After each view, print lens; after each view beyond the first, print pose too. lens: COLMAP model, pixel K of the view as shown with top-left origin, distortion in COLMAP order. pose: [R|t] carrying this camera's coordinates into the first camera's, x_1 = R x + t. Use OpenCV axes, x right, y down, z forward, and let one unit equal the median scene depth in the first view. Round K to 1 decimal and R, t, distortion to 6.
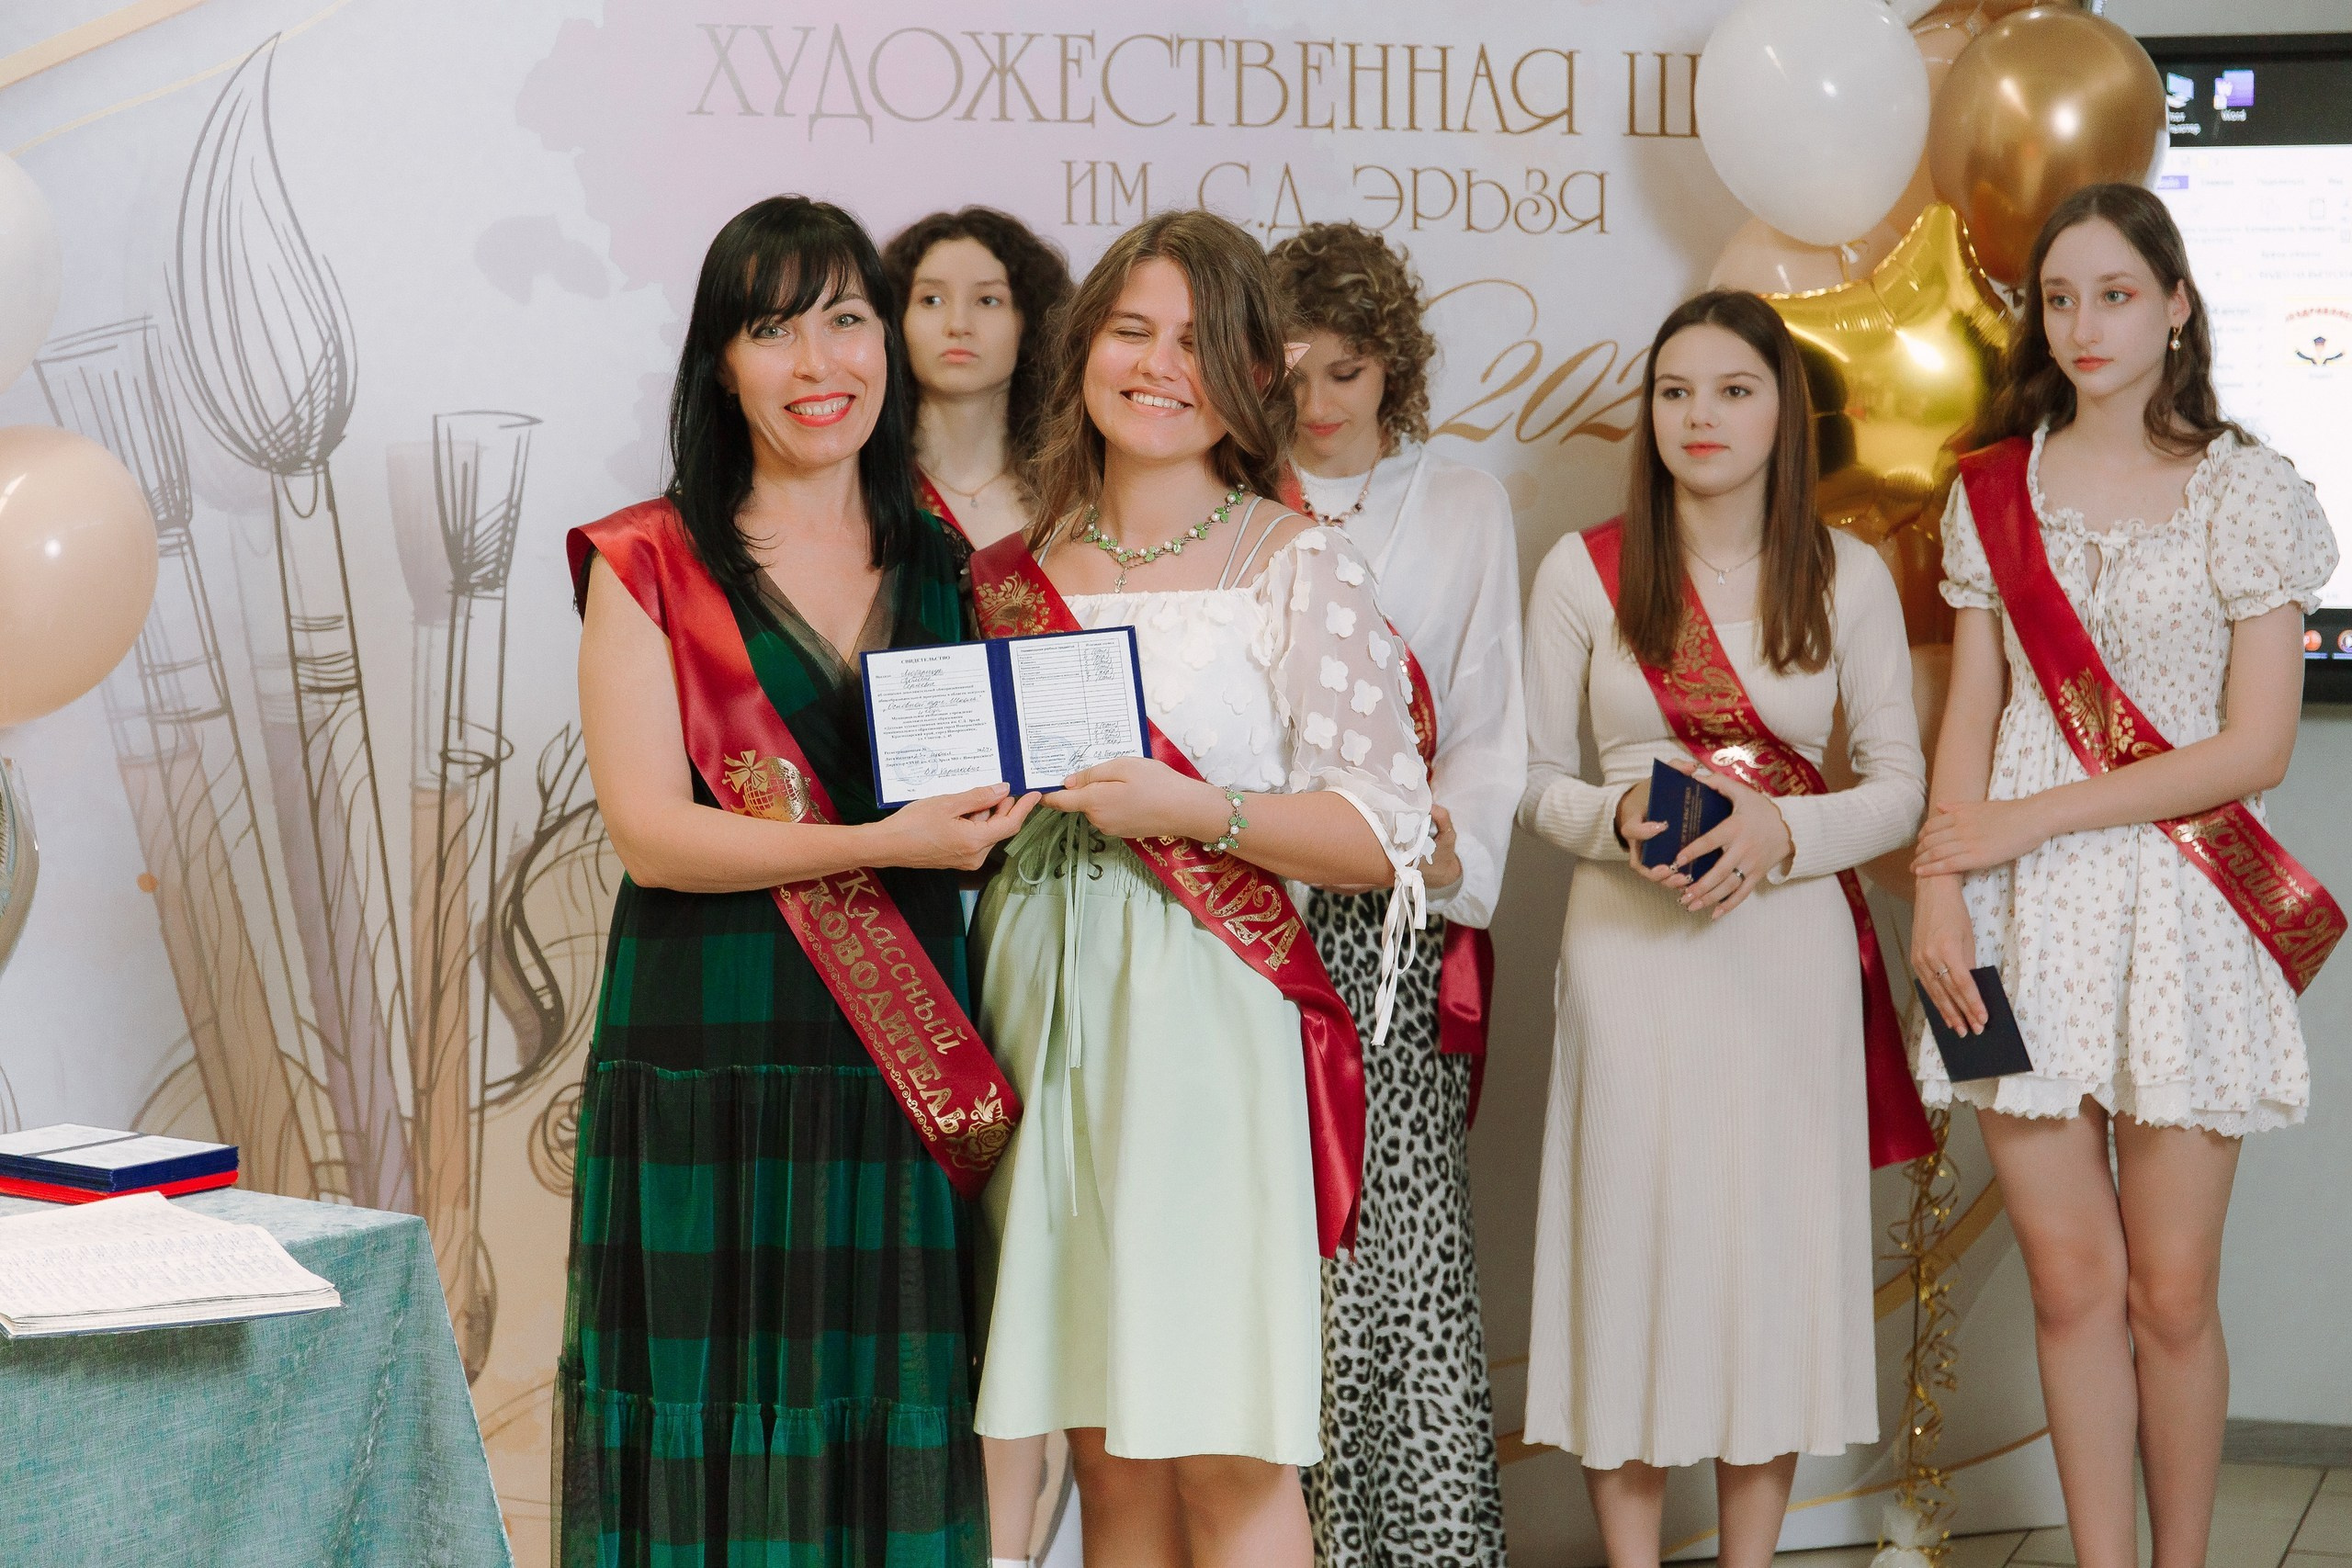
lens RADIAL K [[4708.4, 0, 1173.1], [0, 4708.4, 794.3], [0, 0, 1]] dist [-0.028089, -0.476759]
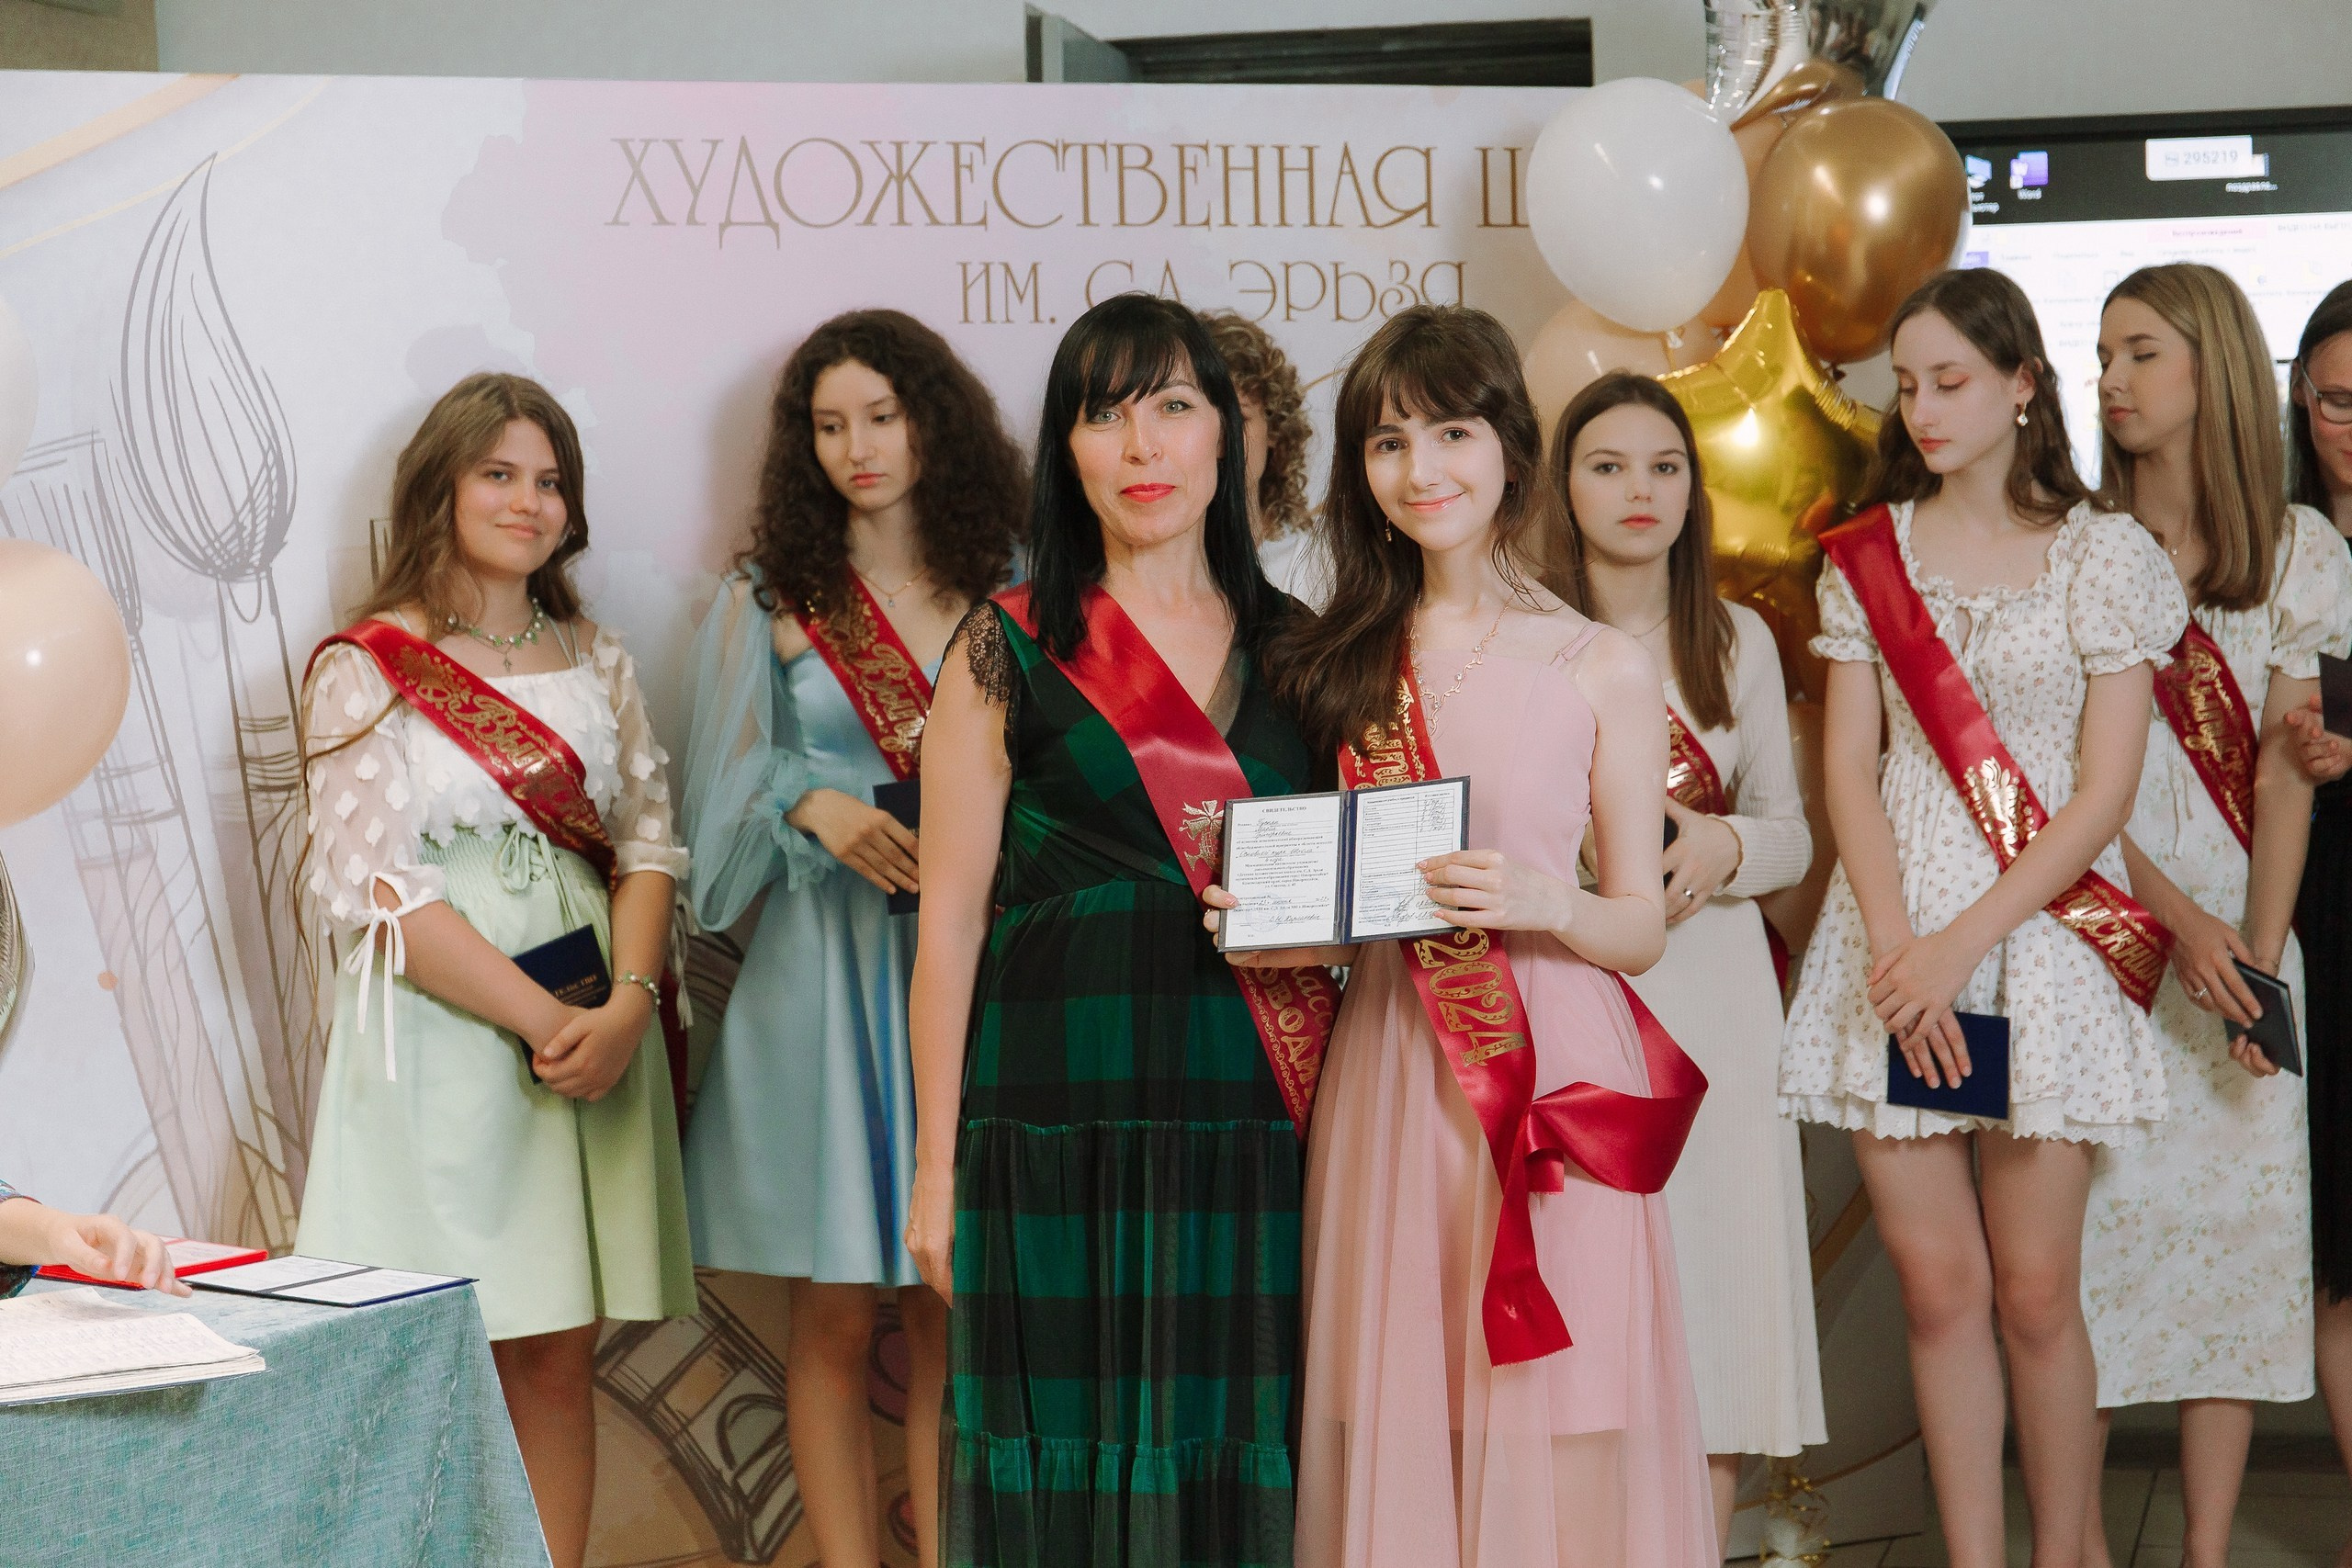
lens RADIAL K [[4732.9, 0, 1169.9], [0, 4732.9, 787.7], [0, 0, 1]] dist [-0.028413, -0.395211]
pose [[0.996131, -0.029537, 0.082768, -0.069925], [0.031070, 0.999368, -0.017291, 0.001768], [-0.082205, 0.019796, 0.996419, -0.051485]]
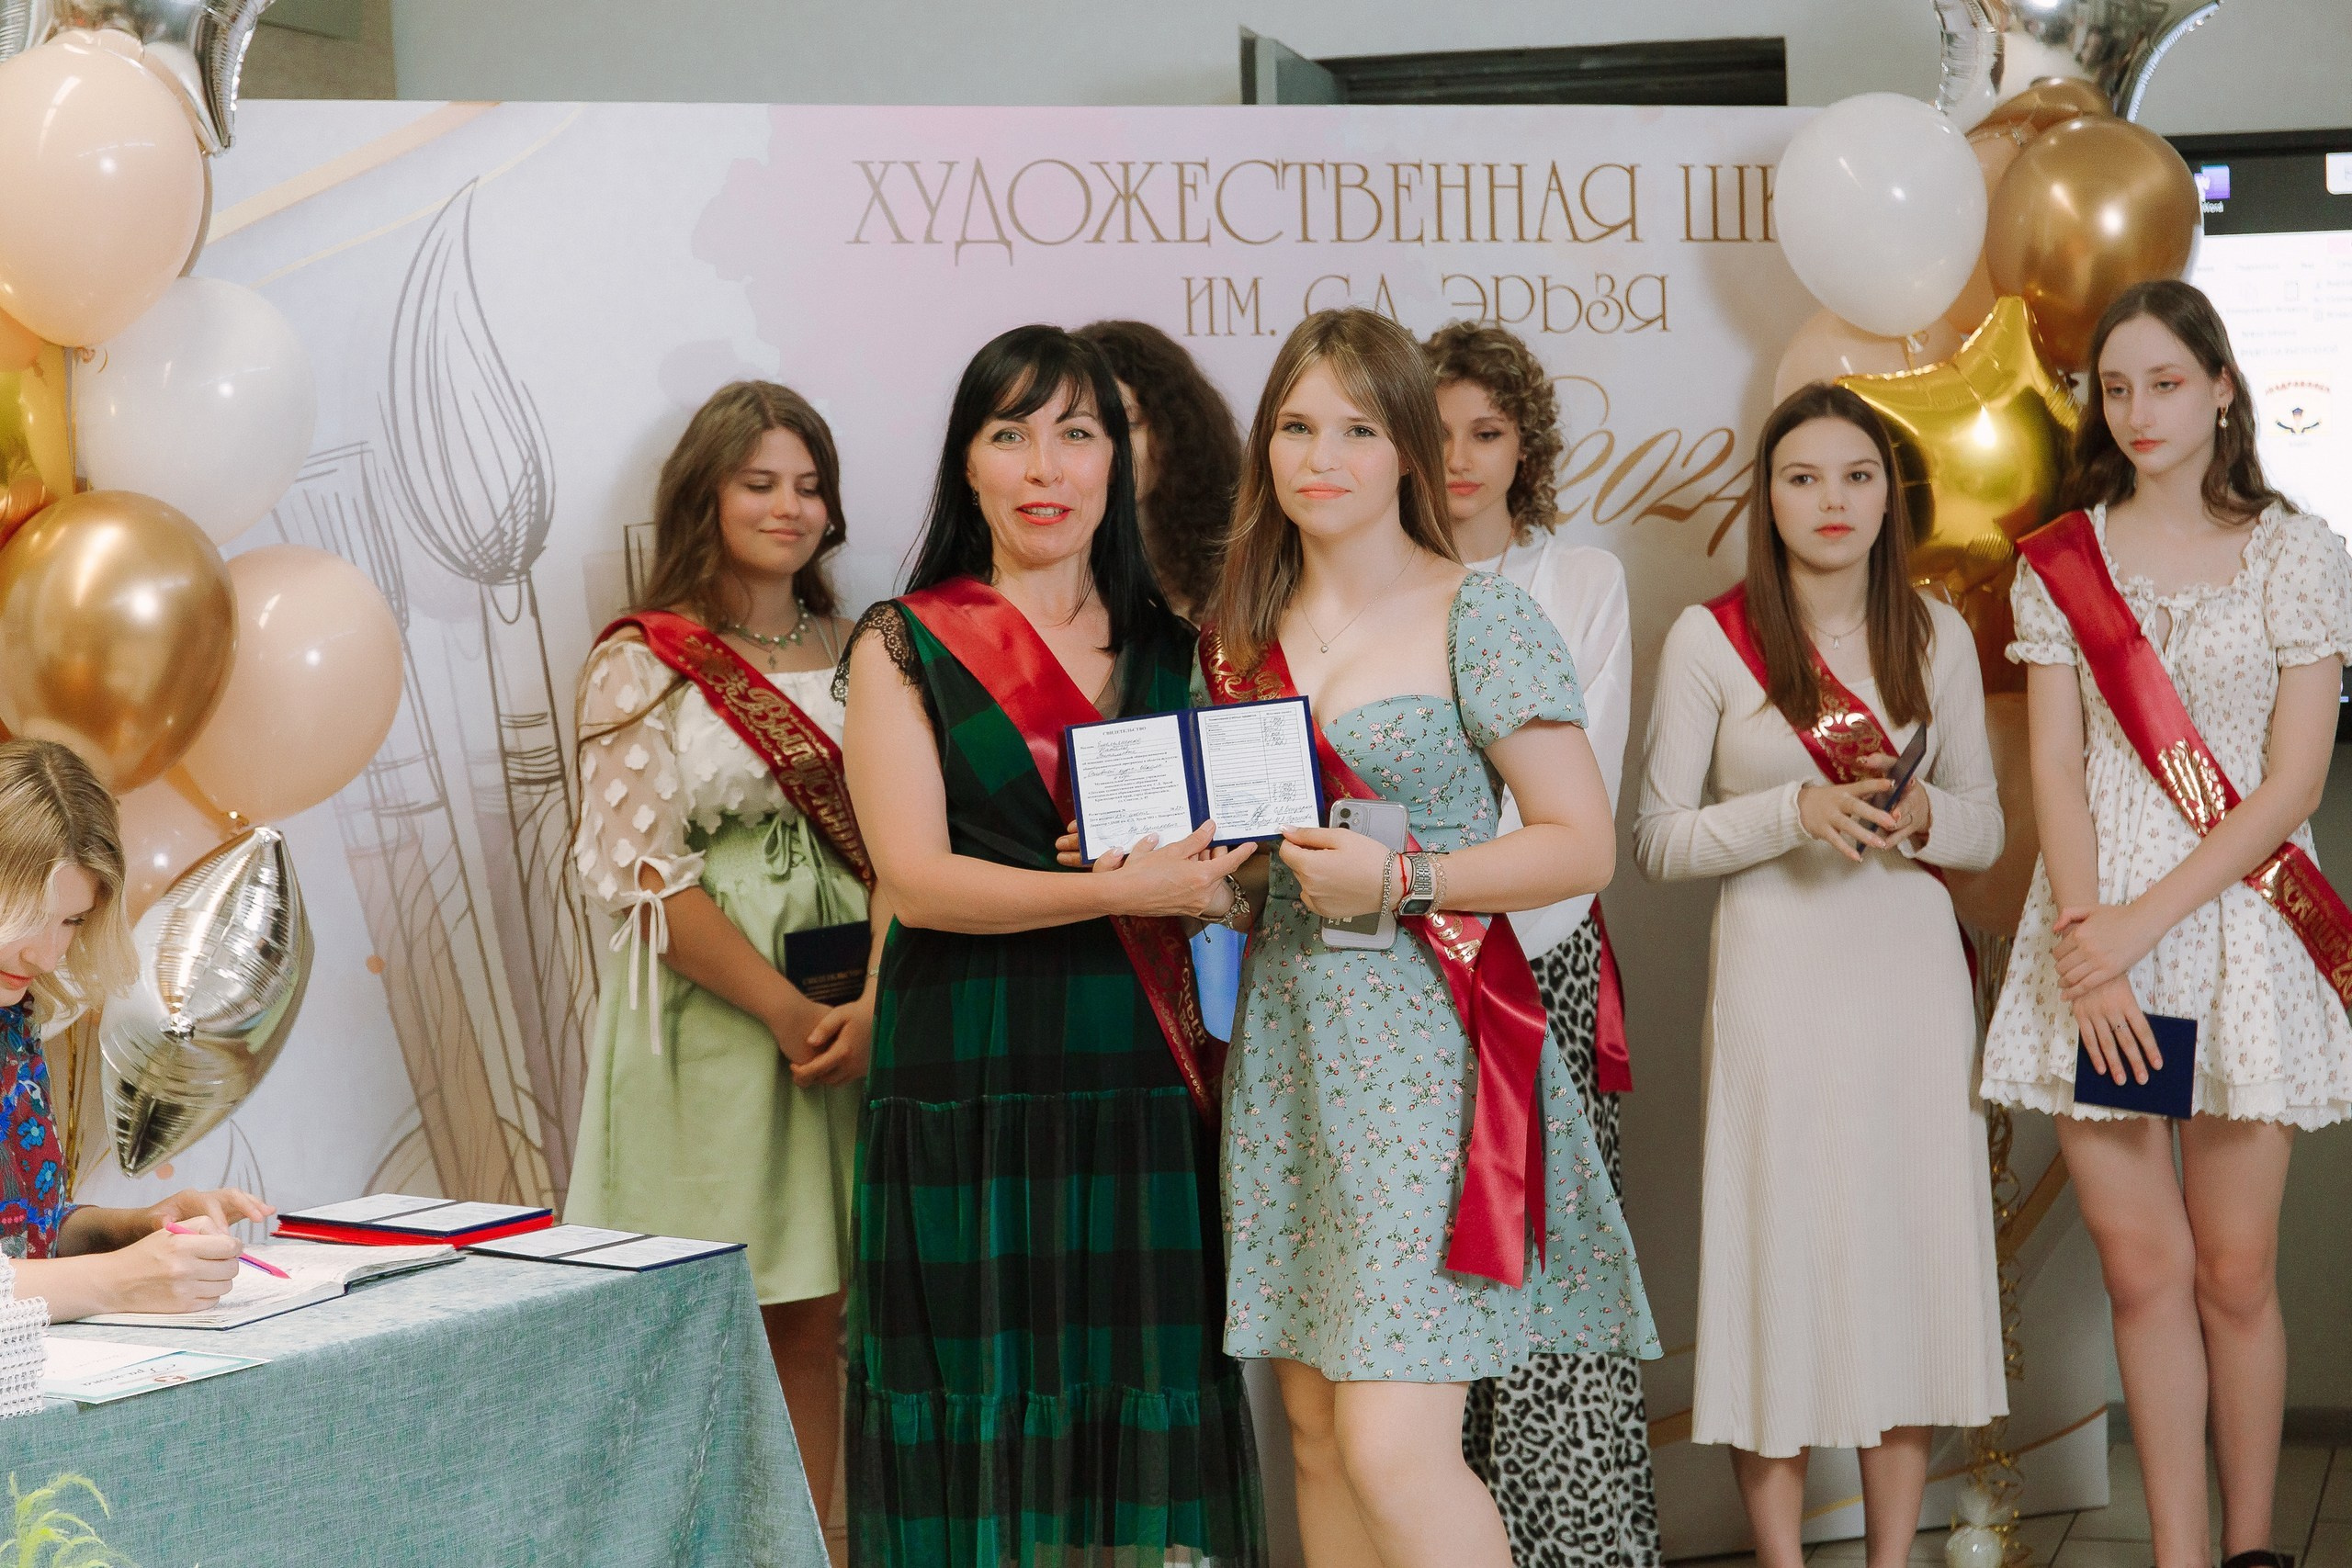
lens RADIAL K [[4726.8, 0, 1173.1], [0, 4726.8, 791.1], [0, 0, 1]] dist [-0.035278, -0.321967]
pose [[0.998327, -0.029605, 0.049659, -0.087037], [0.030571, 0.999356, -0.018802, 0.004938], [-0.049071, 0.020288, 0.998589, -0.094216]]
